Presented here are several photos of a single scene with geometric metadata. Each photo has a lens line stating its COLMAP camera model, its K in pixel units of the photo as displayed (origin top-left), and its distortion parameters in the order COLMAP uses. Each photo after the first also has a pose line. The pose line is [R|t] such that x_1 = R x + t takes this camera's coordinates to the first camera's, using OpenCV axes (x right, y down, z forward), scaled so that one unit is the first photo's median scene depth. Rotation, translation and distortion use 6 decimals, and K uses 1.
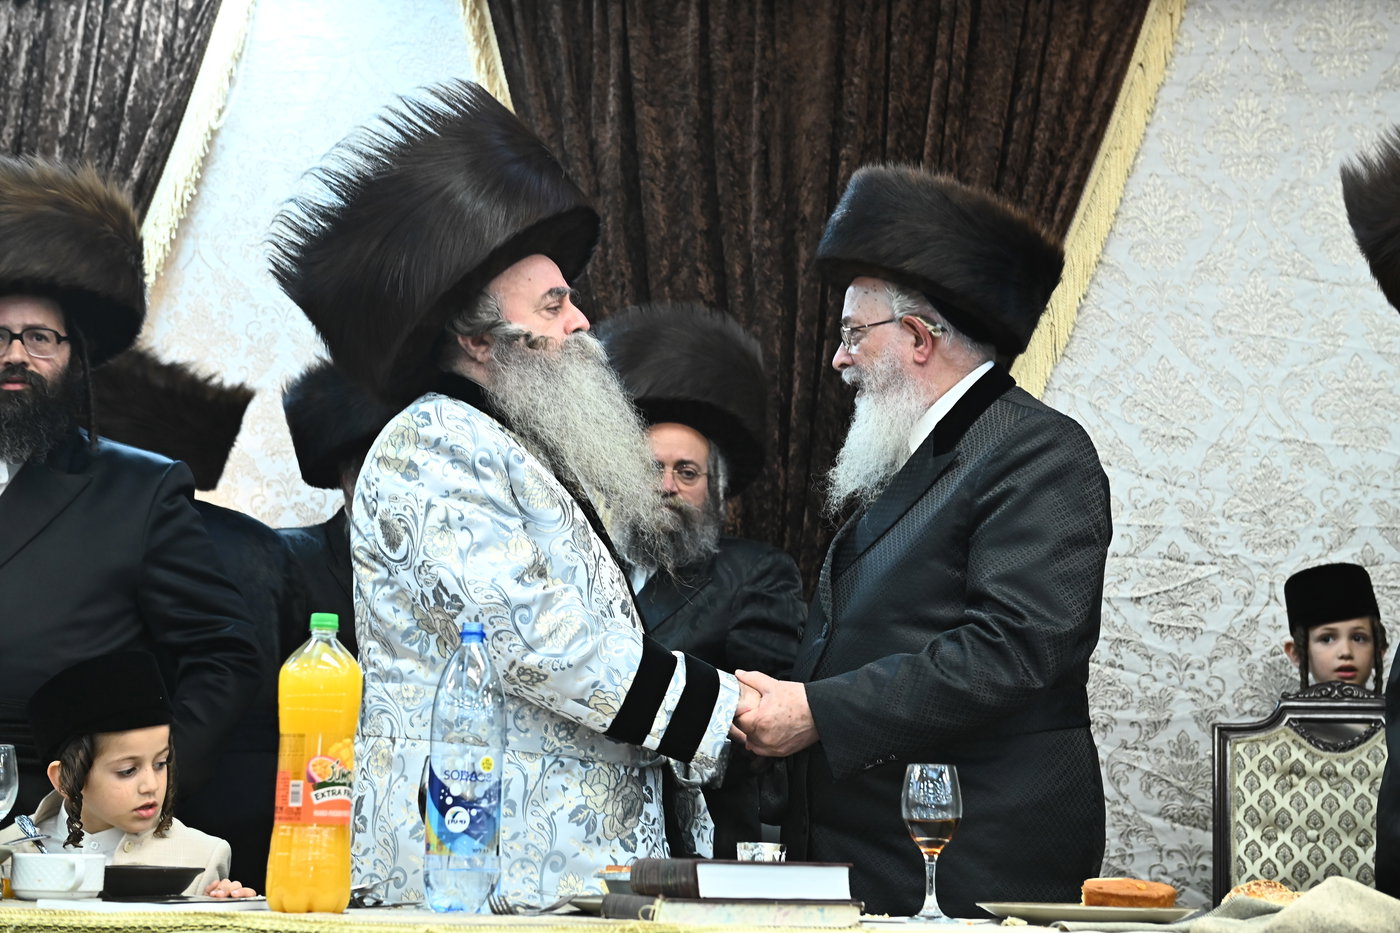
lens RADIAL K [[2590.5, 0, 713.9], [0, 2590.5, 465.1], [0, 0, 1]] dist [0.167796, 0.000000]
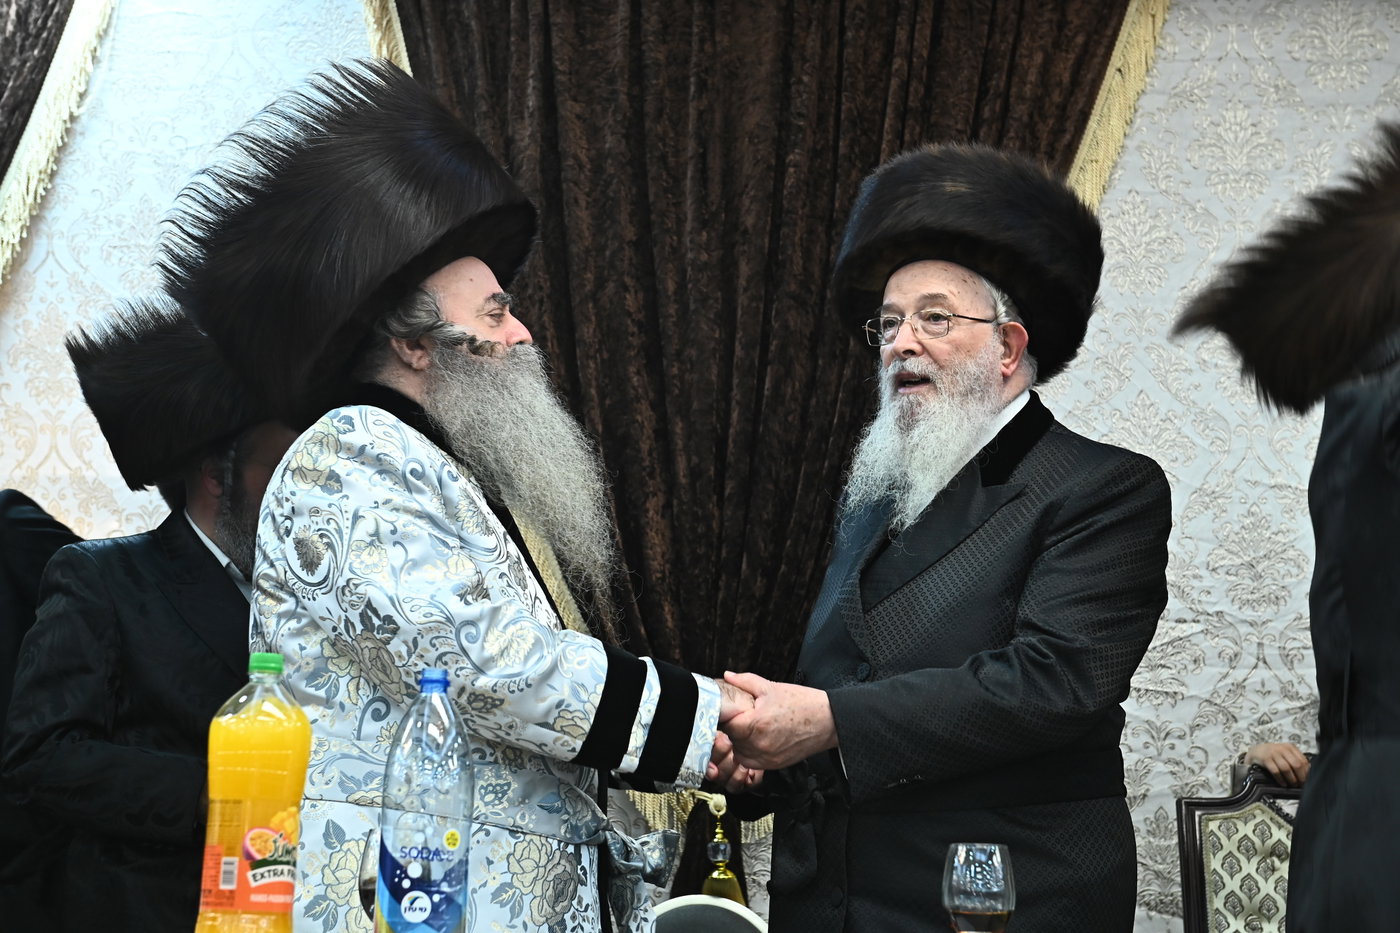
lens RADIAL K [[2590.5, 0, 714.3], [0, 2590.5, 469.6], [0, 0, 1]] dist [0.167796, 0.000000]
pose [[0.996904, 0.018234, 0.076484, -0.043390], [-0.016098, 0.999466, -0.028447, 0.013324], [-0.076962, 0.027128, 0.996665, 0.110770]]
